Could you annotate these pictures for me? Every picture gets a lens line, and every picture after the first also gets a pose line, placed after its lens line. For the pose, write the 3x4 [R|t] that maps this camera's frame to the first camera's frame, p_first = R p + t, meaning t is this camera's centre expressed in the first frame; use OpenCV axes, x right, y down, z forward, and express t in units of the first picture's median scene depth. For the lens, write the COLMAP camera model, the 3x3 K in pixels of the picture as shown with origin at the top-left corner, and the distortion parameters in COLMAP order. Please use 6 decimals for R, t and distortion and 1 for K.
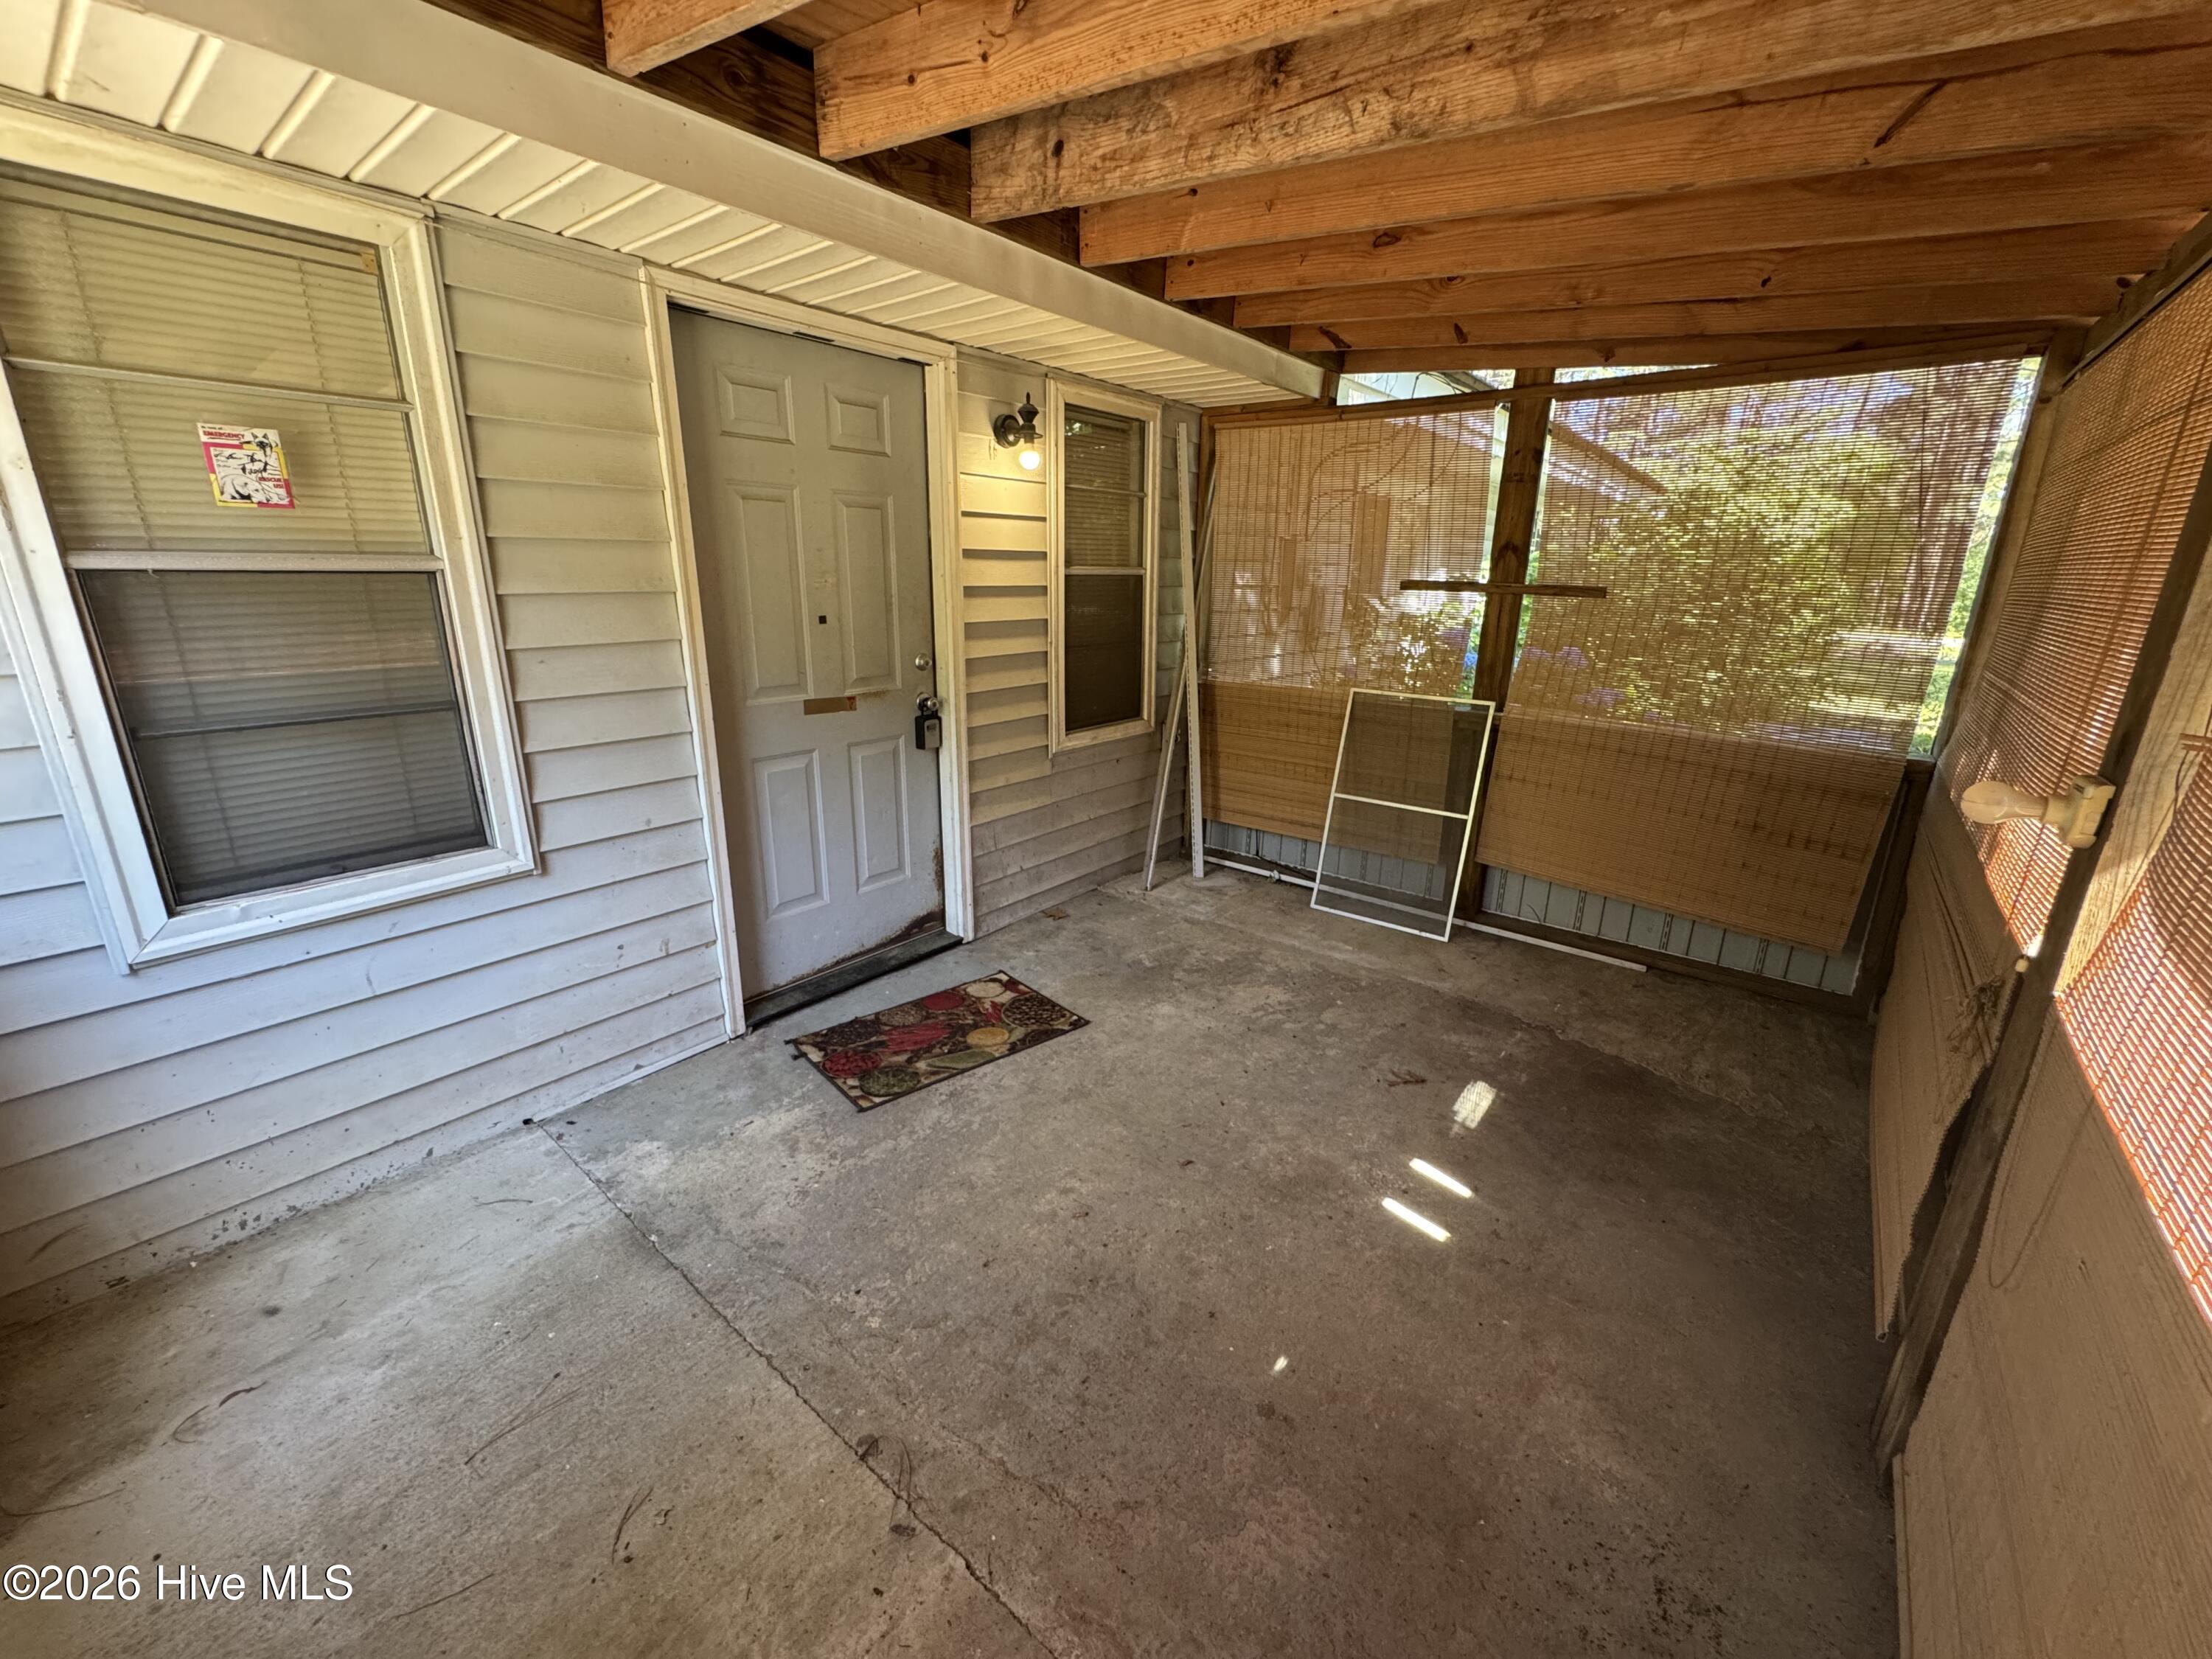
lens RADIAL K [[883.0, 0, 1106.6], [0, 883.0, 825.7], [0, 0, 1]] dist [-0.000766, 0.000278]
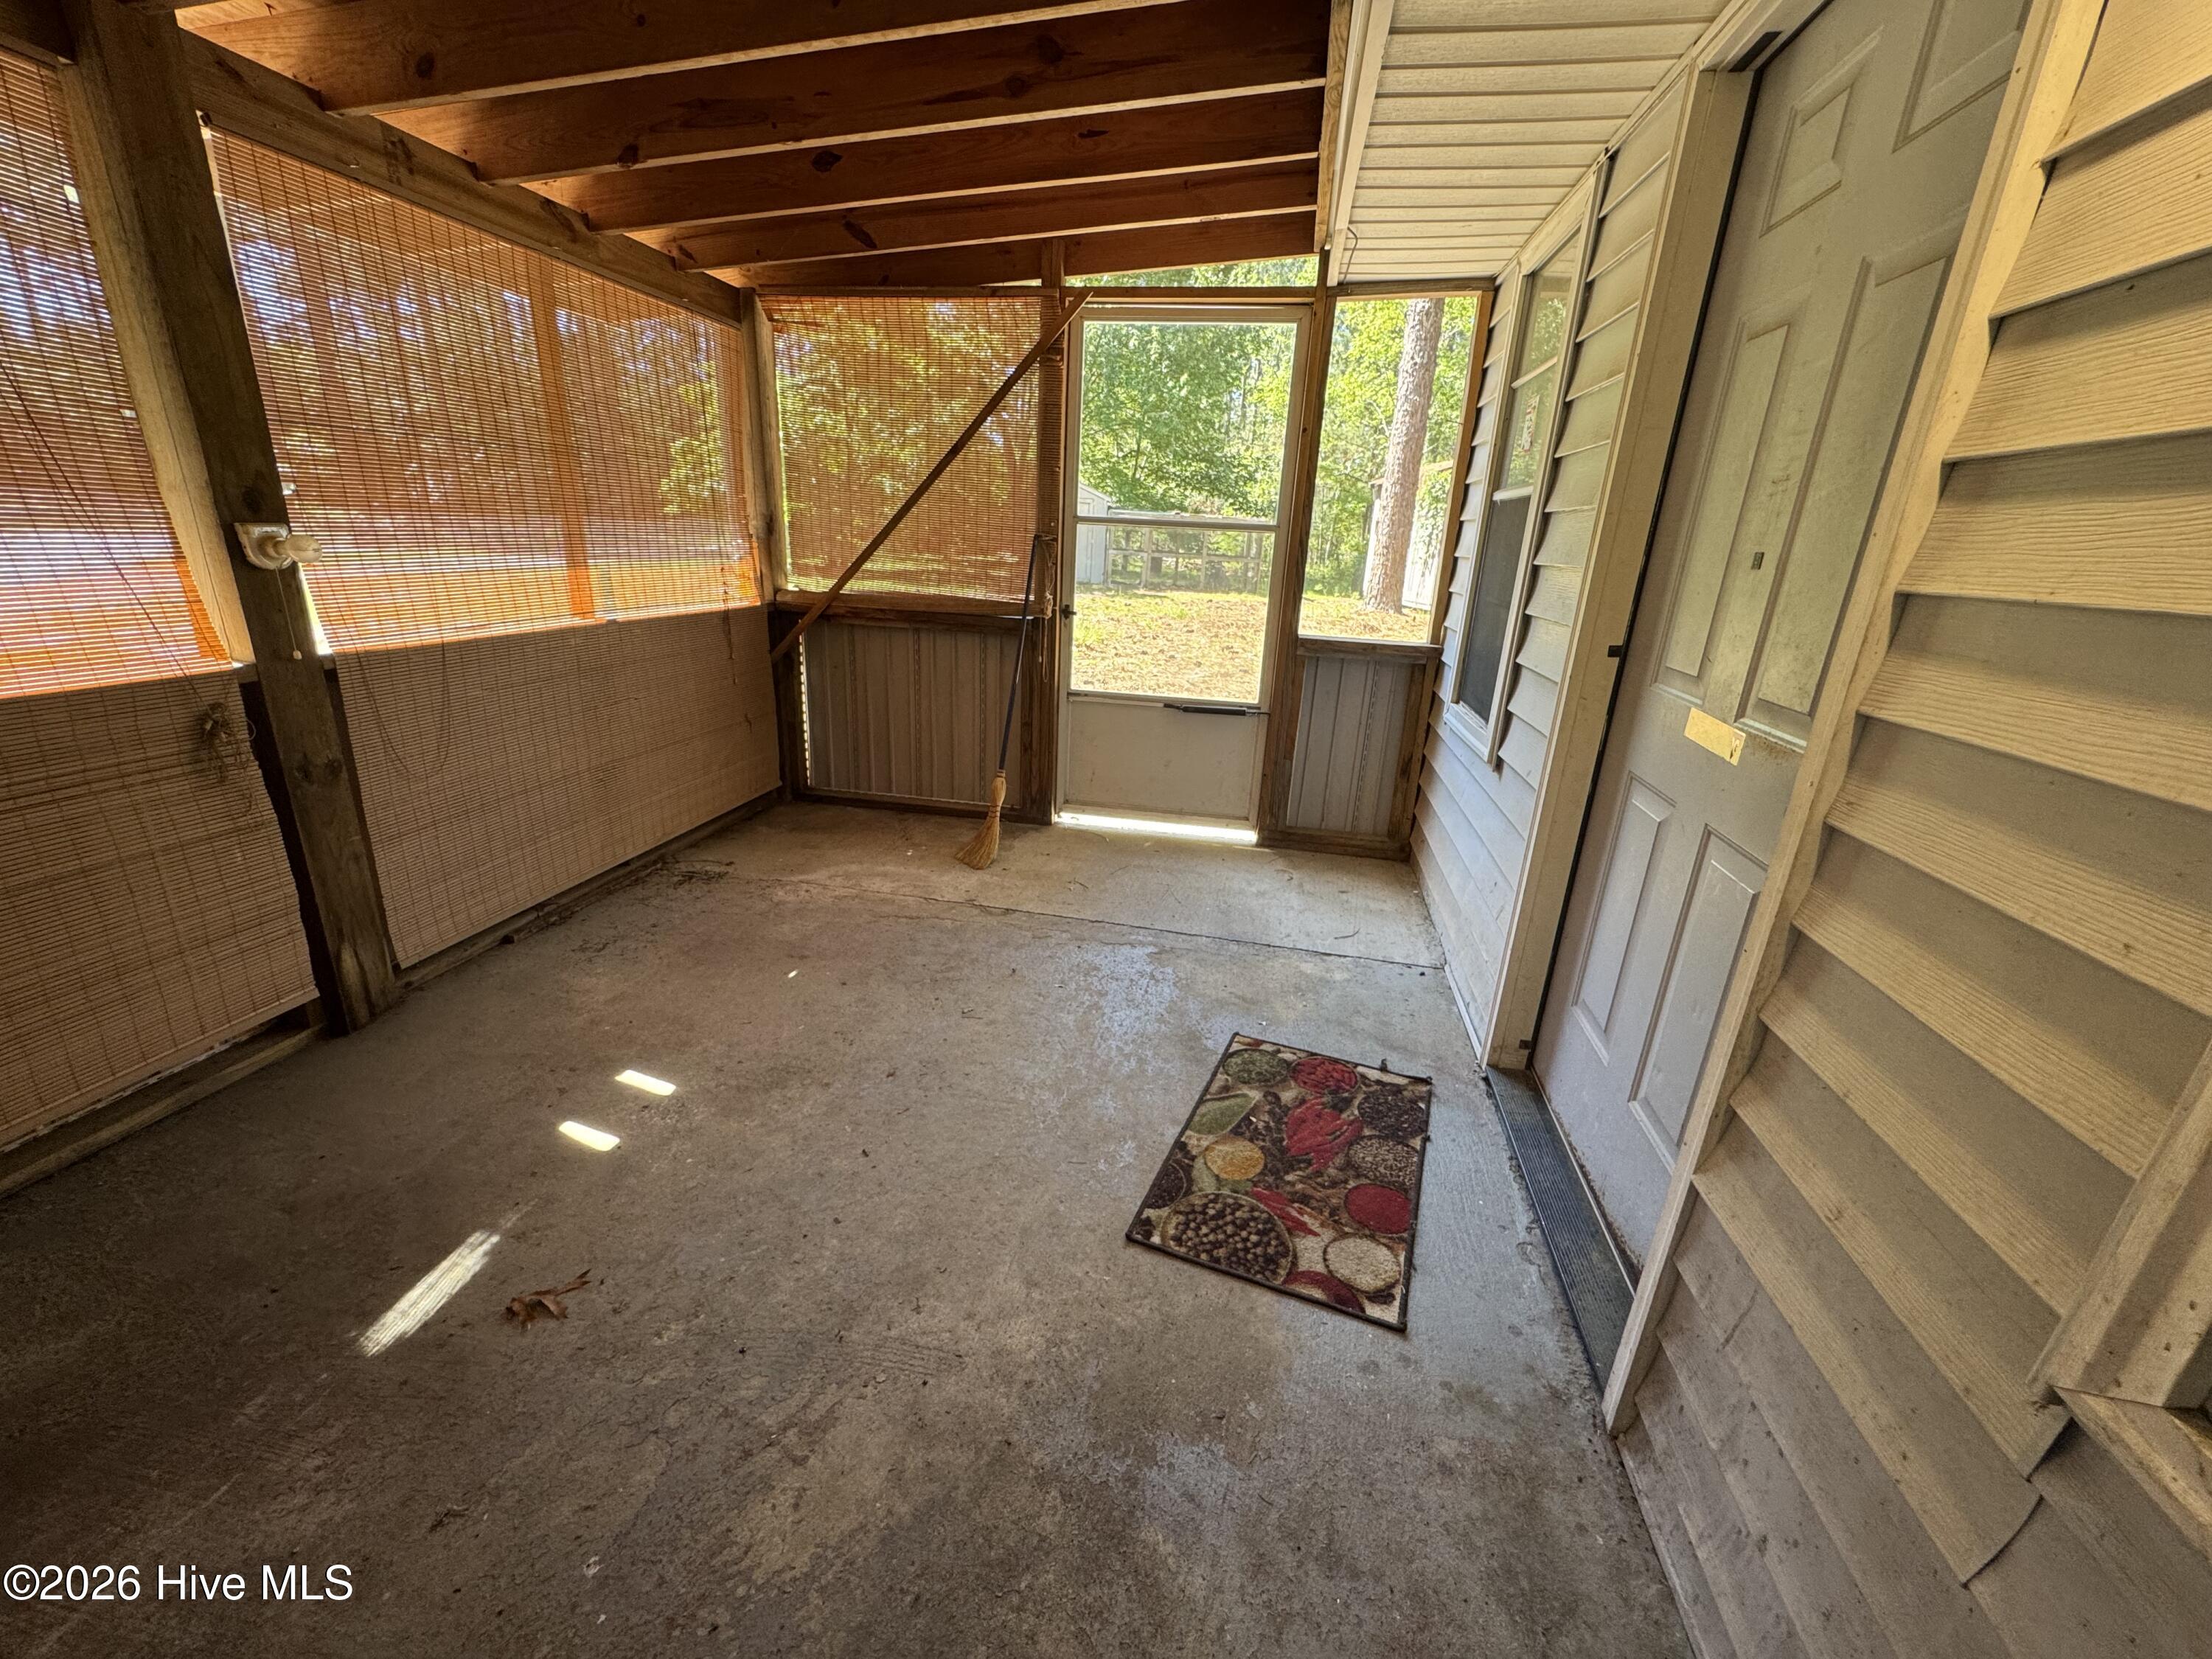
lens RADIAL K [[883.0, 0, 1105.8], [0, 883.0, 827.1], [0, 0, 1]] dist [-0.000766, 0.000278]
pose [[-0.883176, 0.094343, -0.459456, 0.254491], [-0.189160, 0.824729, 0.532955, -0.330572], [0.429207, 0.557604, -0.710535, 1.389922]]
